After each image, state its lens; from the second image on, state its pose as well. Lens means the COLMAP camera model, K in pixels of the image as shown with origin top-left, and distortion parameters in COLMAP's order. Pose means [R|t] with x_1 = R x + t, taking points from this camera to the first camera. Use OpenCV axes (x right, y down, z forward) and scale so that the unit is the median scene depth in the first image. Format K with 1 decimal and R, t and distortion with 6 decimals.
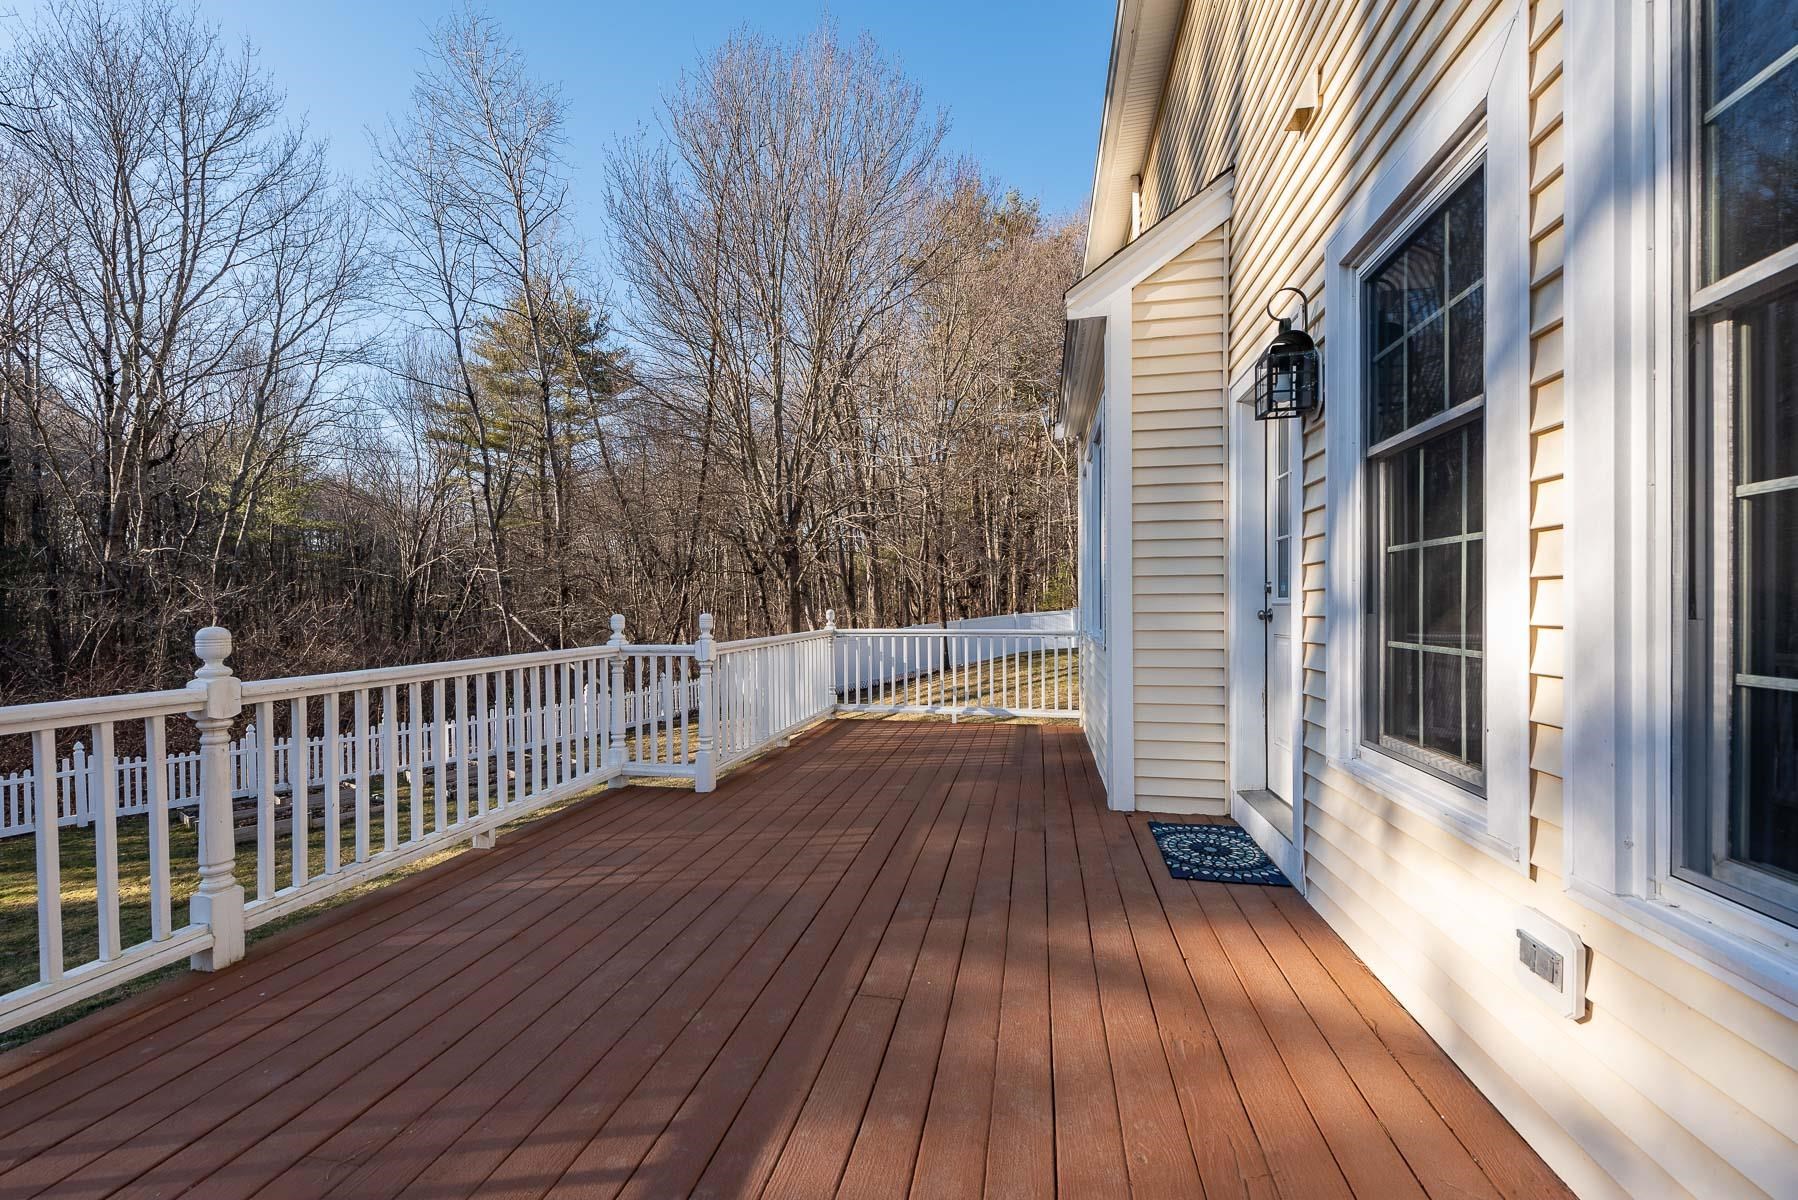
lens RADIAL K [[698.5, 0, 894.9], [0, 698.5, 608.8], [0, 0, 1]] dist [-0.012163, 0.000080]
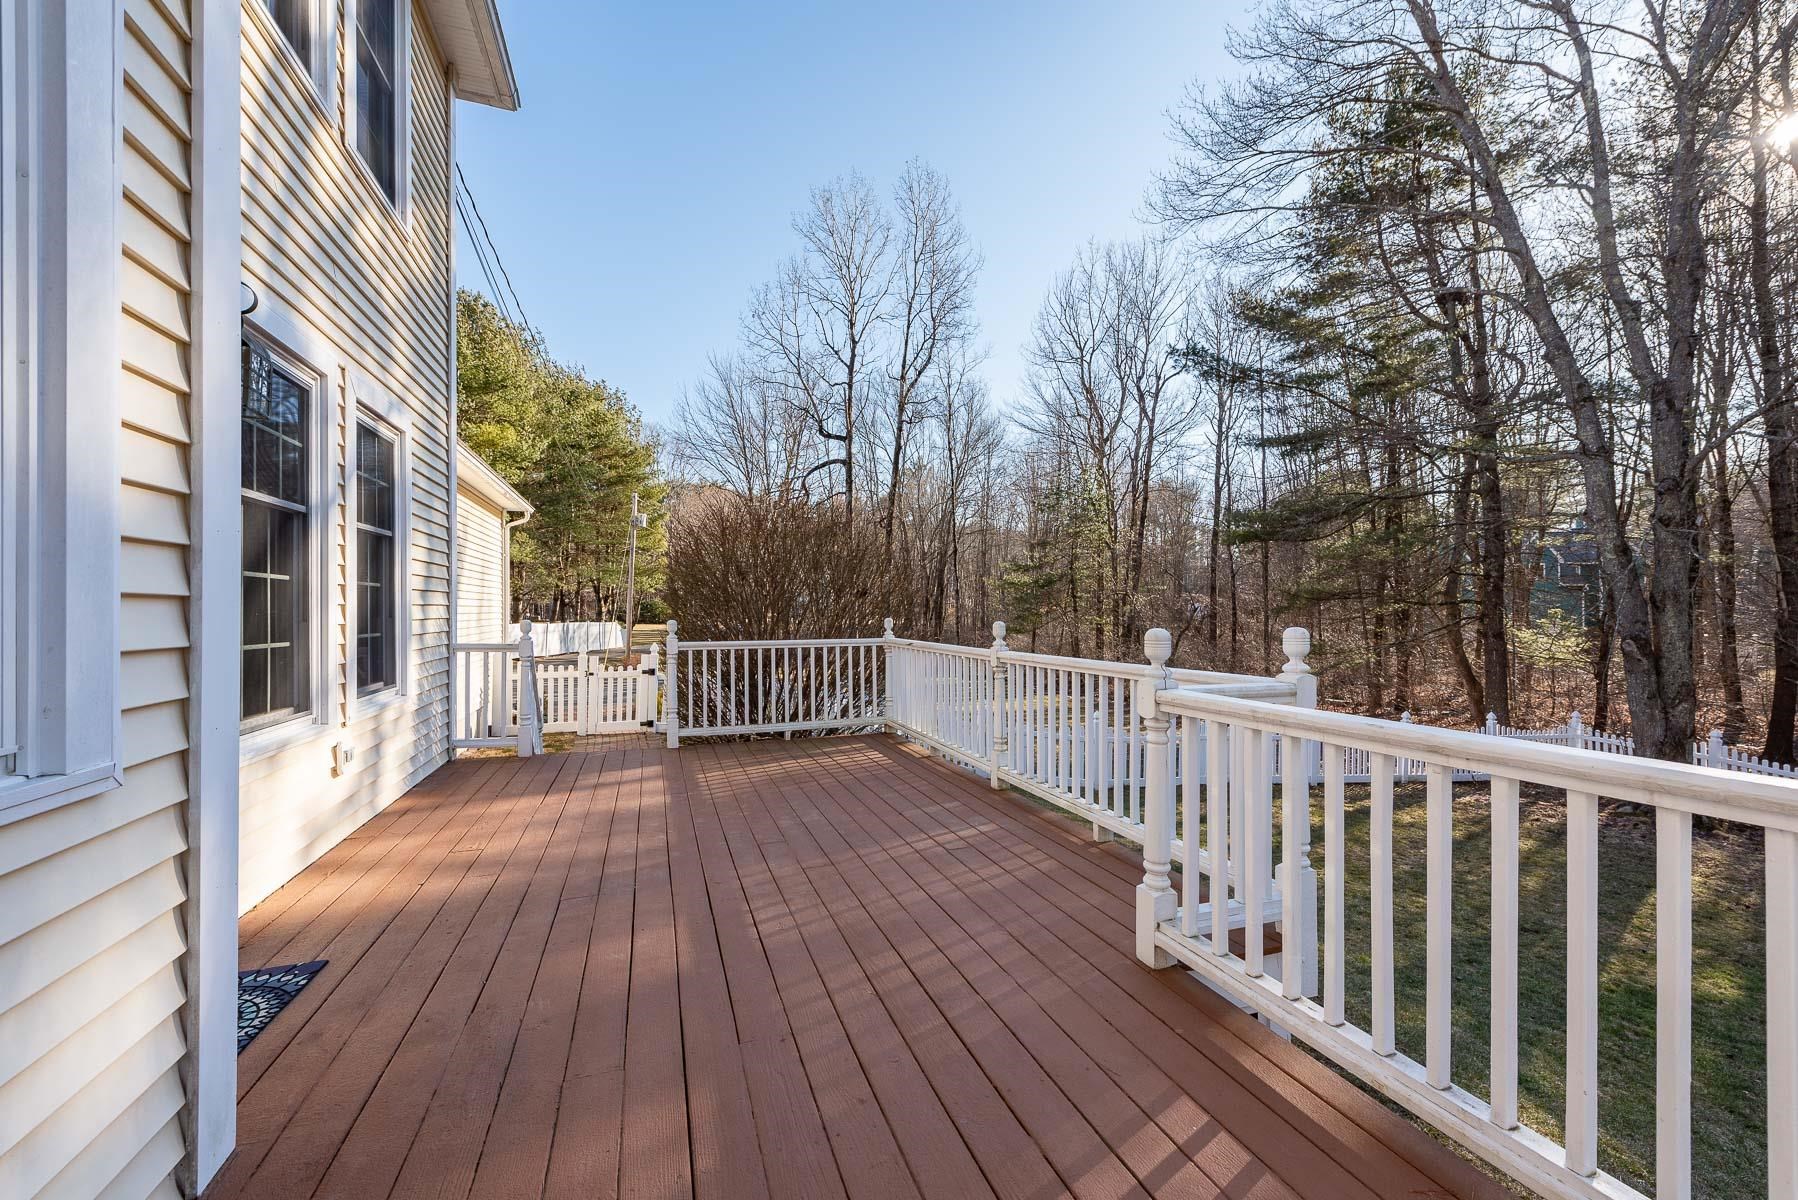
lens RADIAL K [[698.5, 0, 893.2], [0, 698.5, 608.0], [0, 0, 1]] dist [-0.012163, 0.000080]
pose [[-0.860616, 0.005325, -0.509227, 0.248557], [0.004663, 0.999986, 0.002576, -0.013144], [0.509233, -0.000157, -0.860629, 2.010655]]
